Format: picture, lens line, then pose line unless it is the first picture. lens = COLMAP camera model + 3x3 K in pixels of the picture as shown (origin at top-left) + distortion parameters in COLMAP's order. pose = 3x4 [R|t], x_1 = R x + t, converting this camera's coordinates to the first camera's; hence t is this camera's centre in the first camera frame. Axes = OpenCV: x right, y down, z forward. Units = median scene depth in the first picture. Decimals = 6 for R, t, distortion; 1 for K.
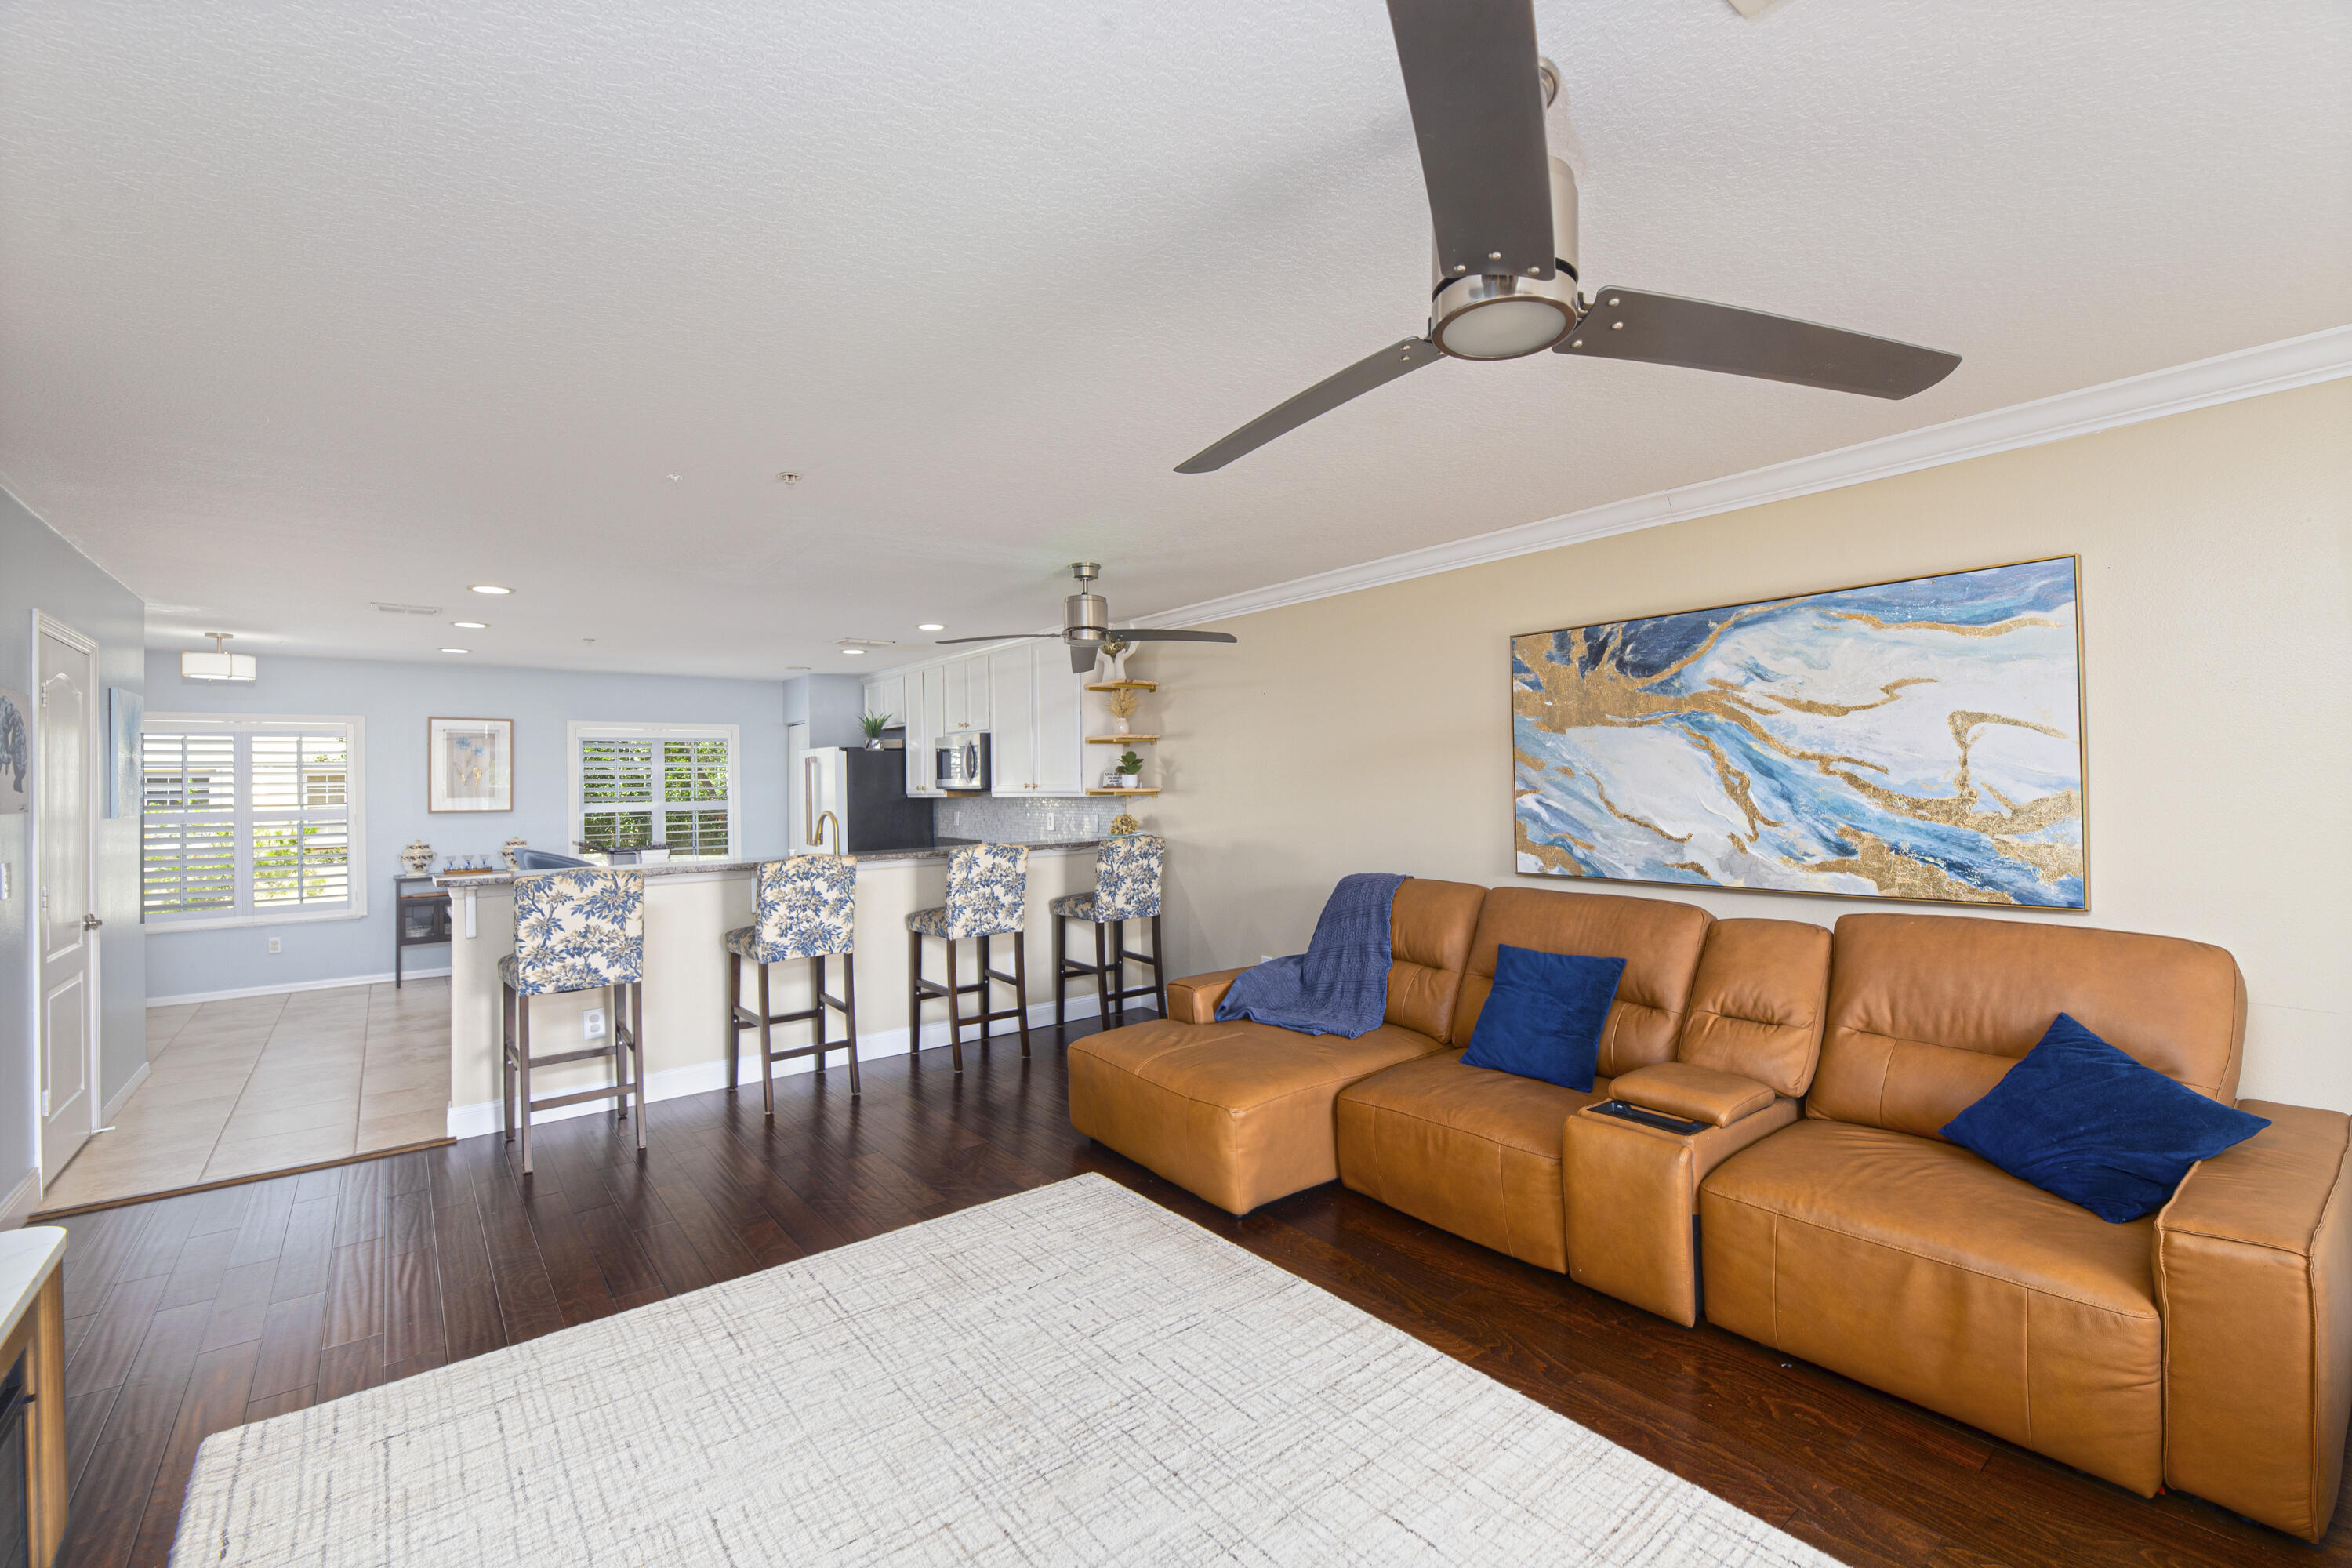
lens RADIAL K [[990.5, 0, 1173.5], [0, 990.5, 778.0], [0, 0, 1]] dist [-0.001508, -0.000966]
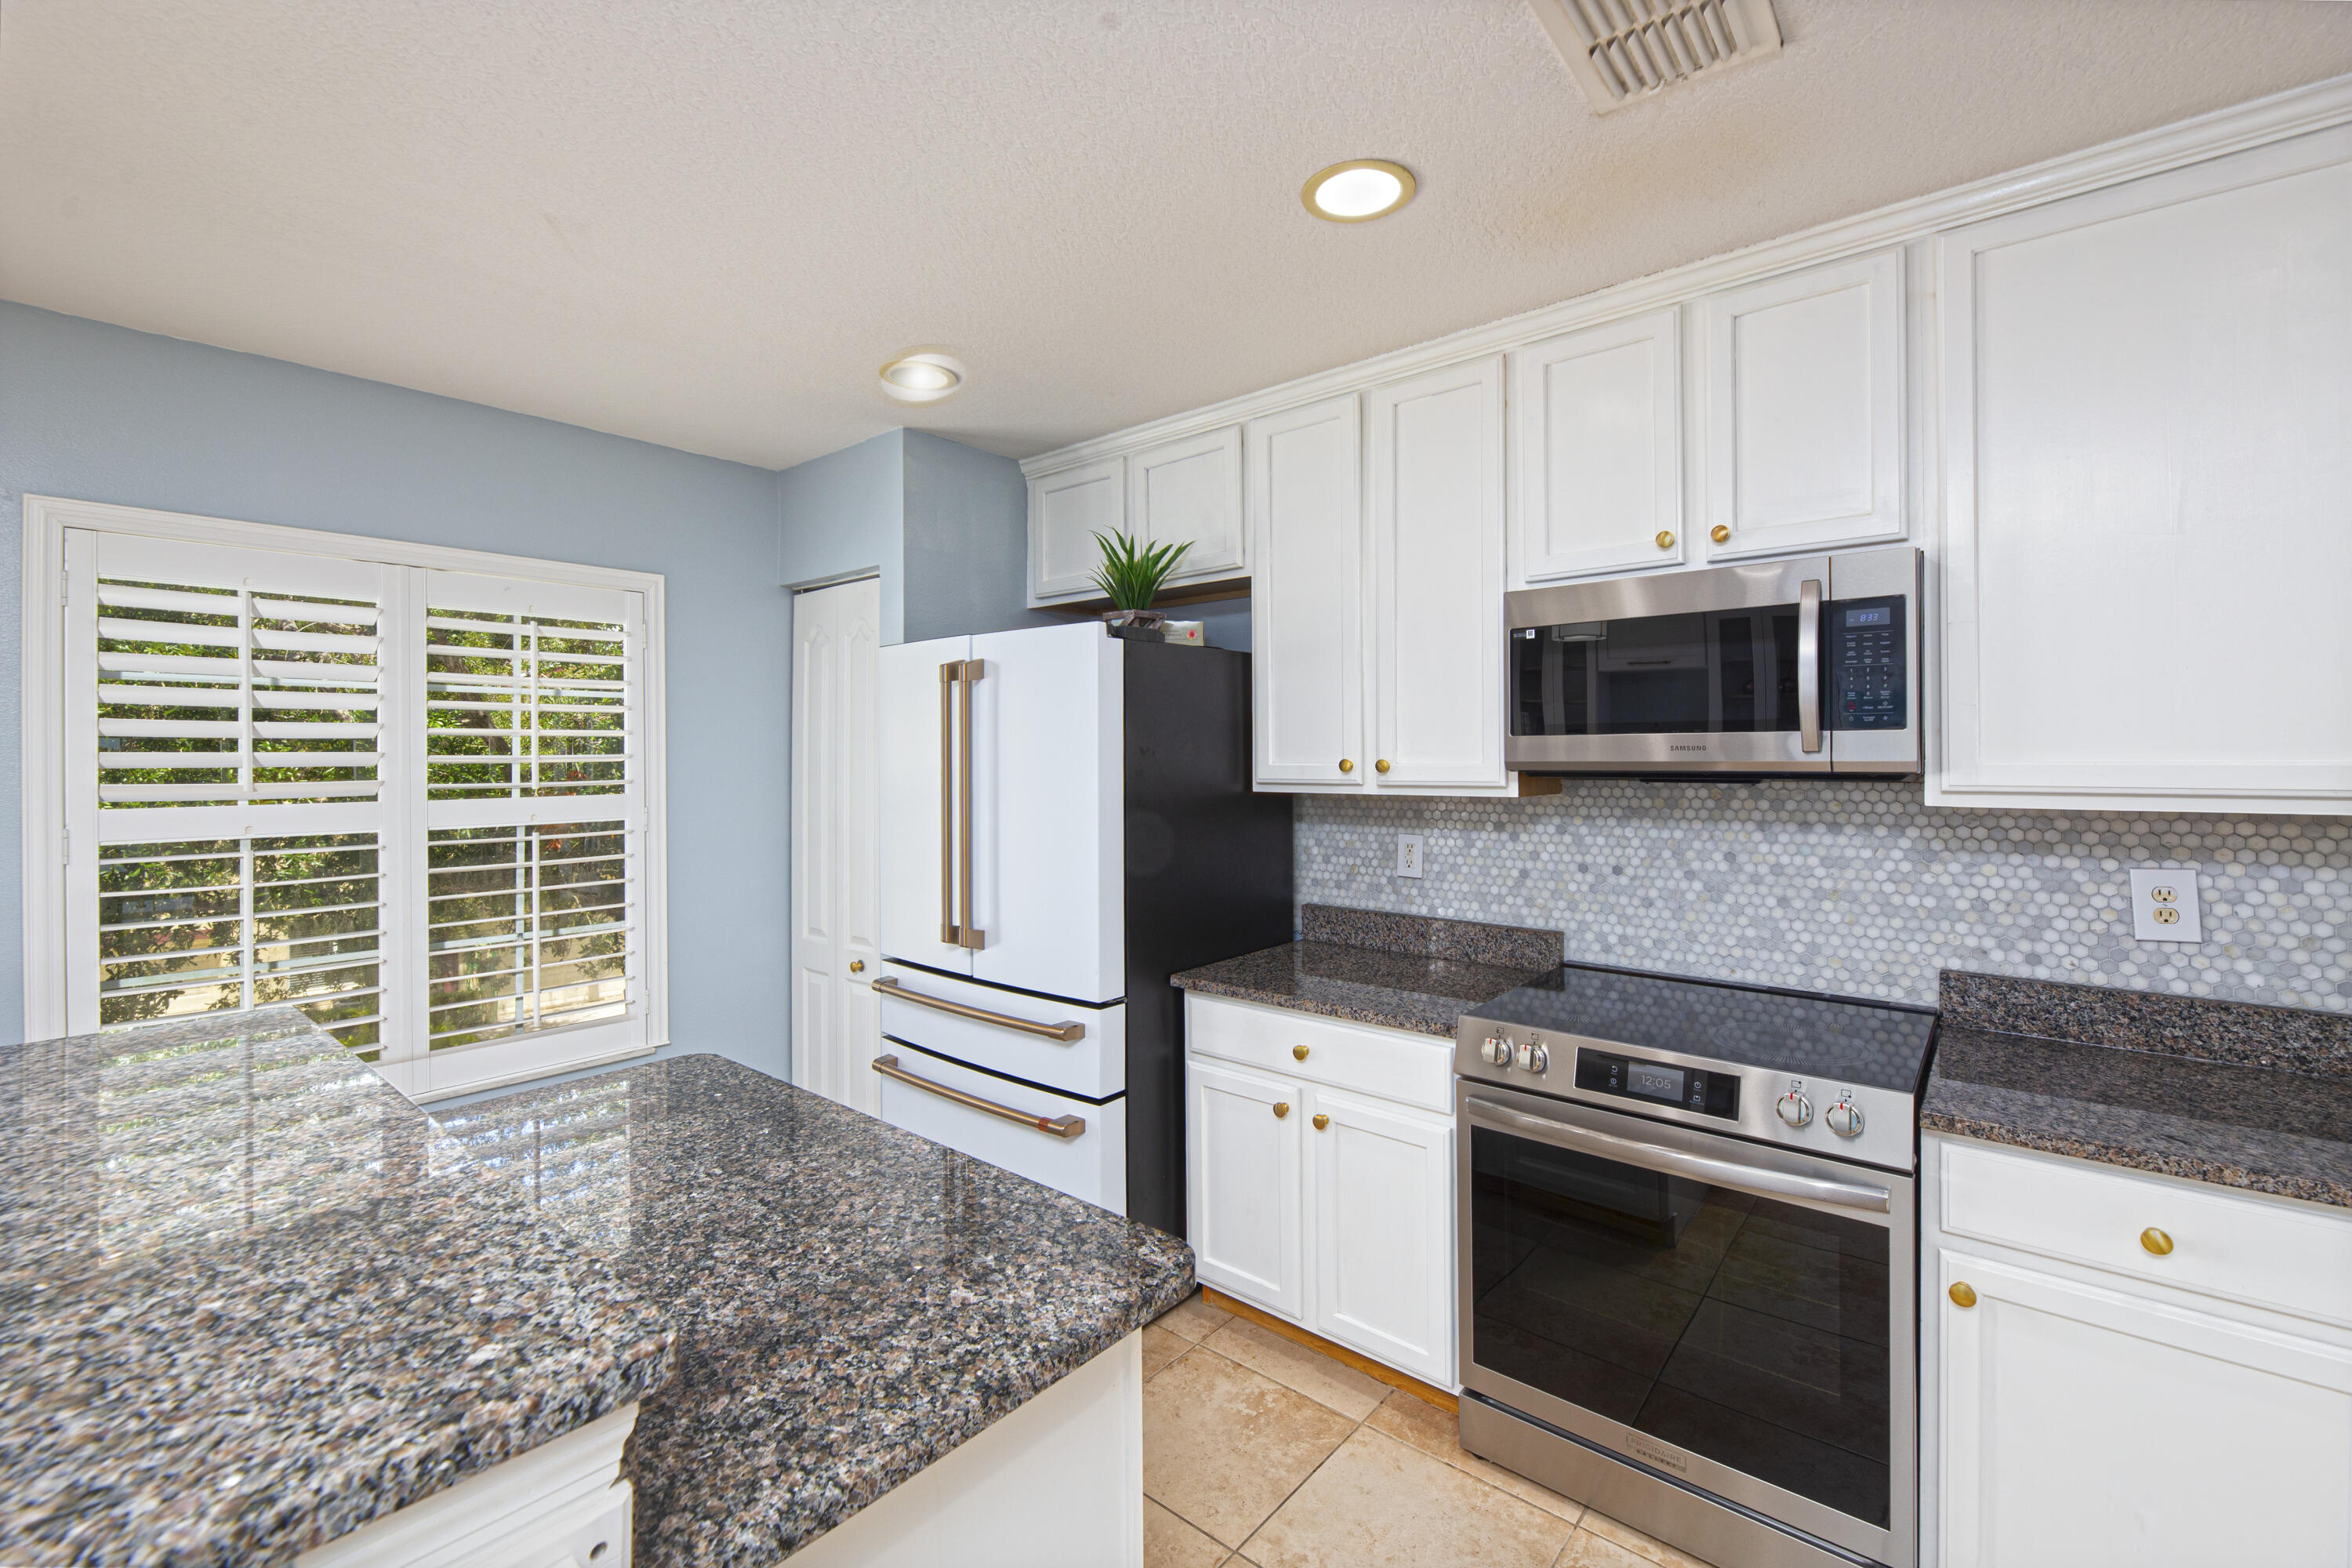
lens RADIAL K [[1004.4, 0, 1169.3], [0, 1004.4, 754.7], [0, 0, 1]] dist [-0.003915, -0.001047]
pose [[0.981506, 0.011449, 0.191089, -0.773260], [-0.012302, 0.999919, 0.003280, 0.013667], [-0.191036, -0.005570, 0.981567, 1.449625]]
